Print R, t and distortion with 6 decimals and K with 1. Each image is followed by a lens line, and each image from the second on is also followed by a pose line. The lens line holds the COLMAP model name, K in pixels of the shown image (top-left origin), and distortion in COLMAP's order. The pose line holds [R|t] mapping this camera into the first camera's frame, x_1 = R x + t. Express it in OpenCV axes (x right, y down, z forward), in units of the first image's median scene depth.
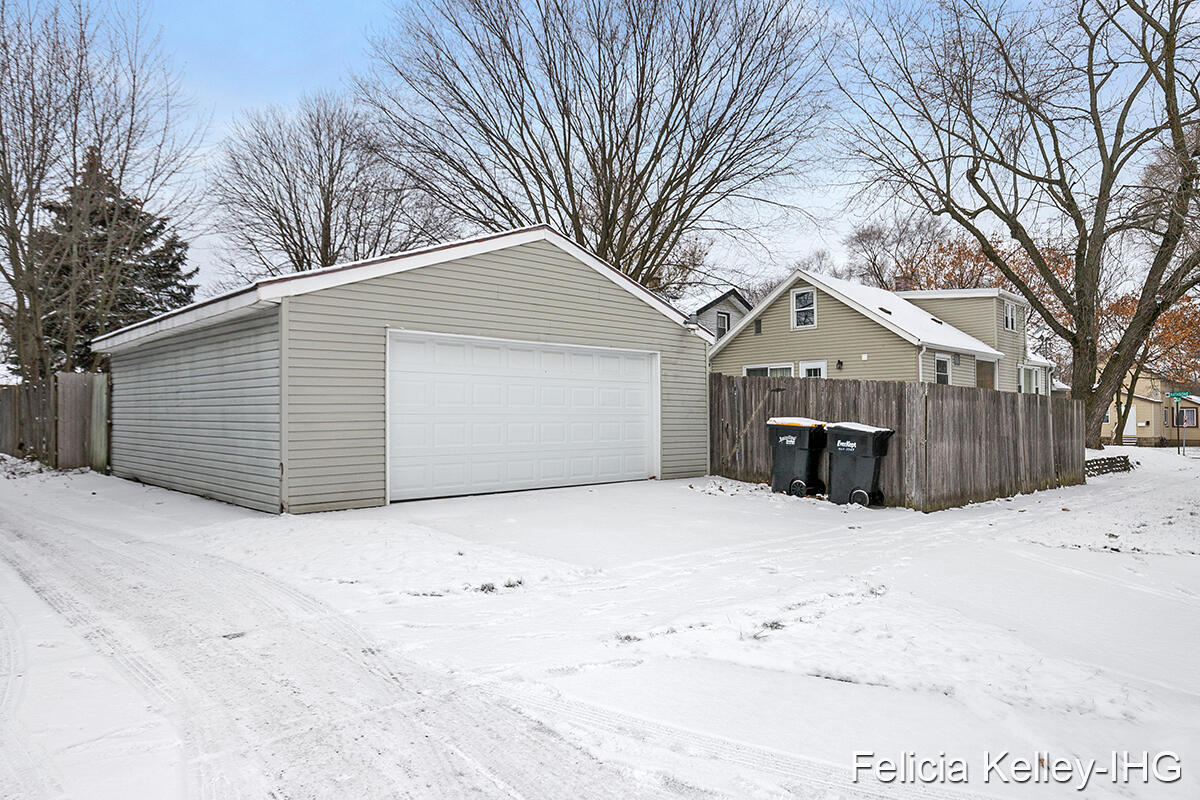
lens RADIAL K [[781.0, 0, 599.1], [0, 781.0, 399.7], [0, 0, 1]] dist [0.001968, 0.000013]
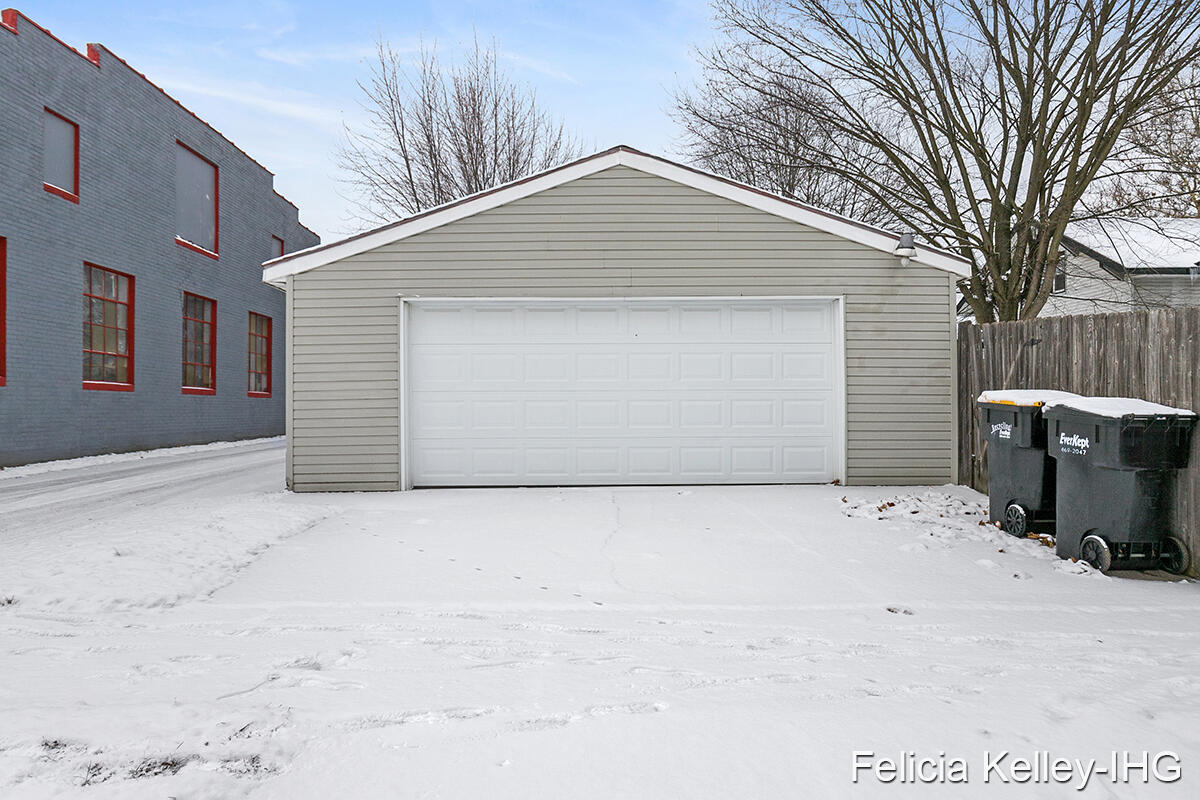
lens RADIAL K [[746.3, 0, 597.6], [0, 746.3, 398.4], [0, 0, 1]] dist [0.011008, 0.002370]
pose [[0.727383, -0.005830, -0.686207, 0.389129], [0.019530, 0.999735, 0.012208, 0.016078], [0.685954, -0.022281, 0.727304, 0.403897]]
